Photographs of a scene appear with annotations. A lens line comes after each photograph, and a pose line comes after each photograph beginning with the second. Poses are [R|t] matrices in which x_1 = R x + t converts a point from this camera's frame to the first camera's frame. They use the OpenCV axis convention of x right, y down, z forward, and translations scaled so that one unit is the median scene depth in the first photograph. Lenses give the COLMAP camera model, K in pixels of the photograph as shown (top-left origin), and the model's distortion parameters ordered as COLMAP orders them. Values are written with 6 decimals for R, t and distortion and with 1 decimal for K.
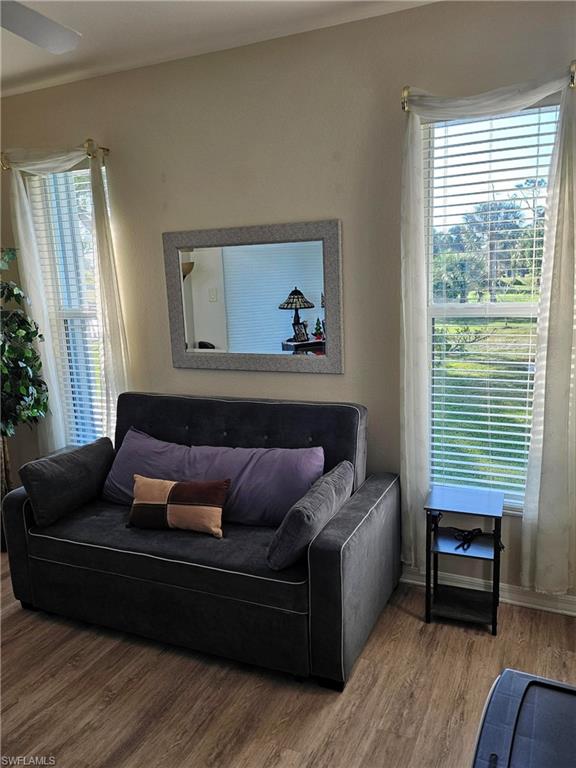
lens RADIAL K [[589.3, 0, 288.0], [0, 589.3, 384.0], [0, 0, 1]] dist [-0.003182, 0.001402]
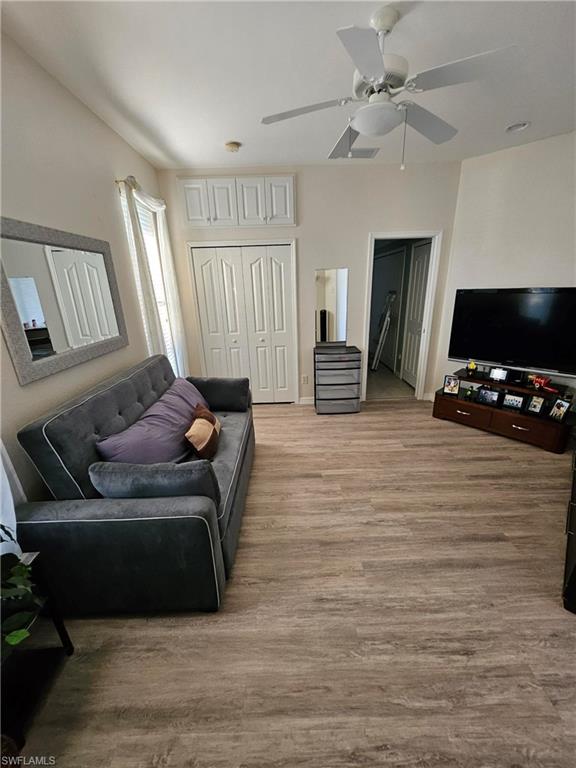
lens RADIAL K [[307.3, 0, 288.0], [0, 307.3, 384.0], [0, 0, 1]] dist [0.001597, 0.000113]
pose [[-0.416790, -0.247972, 0.874526, -0.796389], [0.197931, 0.914230, 0.353562, -0.120170], [-0.887192, 0.320457, -0.331961, 0.877439]]
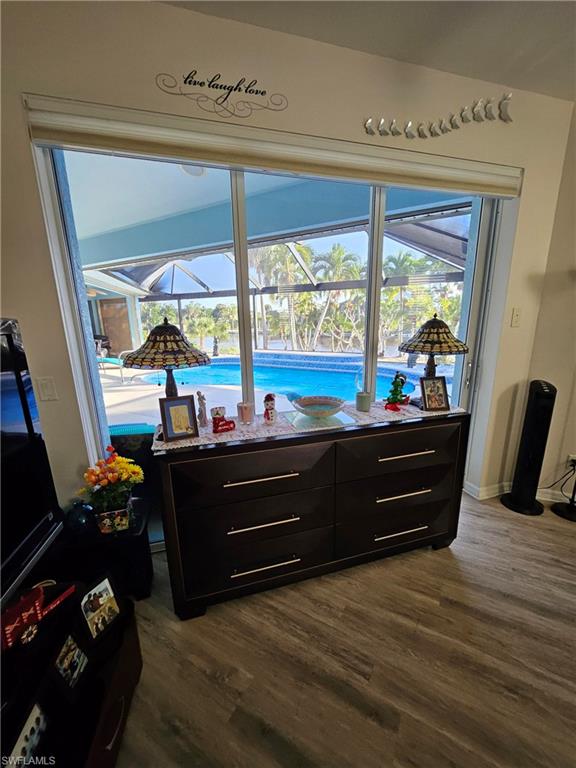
lens RADIAL K [[304.6, 0, 288.3], [0, 304.6, 397.7], [0, 0, 1]] dist [-0.032460, 0.011718]
pose [[-0.095928, 0.273562, -0.957059, -0.129908], [-0.150469, 0.946458, 0.285614, 0.040520], [0.983950, 0.171406, -0.049629, 0.124861]]
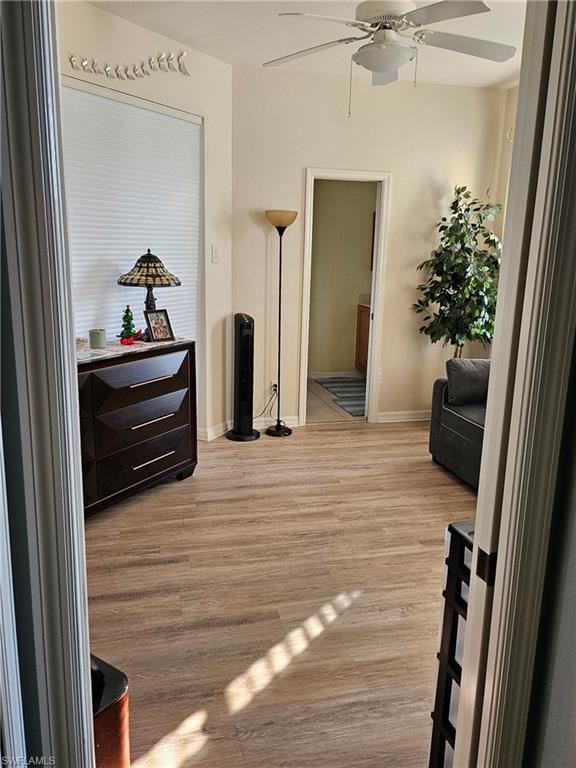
lens RADIAL K [[589.3, 0, 288.0], [0, 589.3, 384.0], [0, 0, 1]] dist [-0.003182, 0.001402]
pose [[0.618680, 0.224534, -0.752874, 0.332557], [-0.179914, 0.973316, 0.142432, 0.056852], [0.764765, 0.047333, 0.642568, -0.170185]]
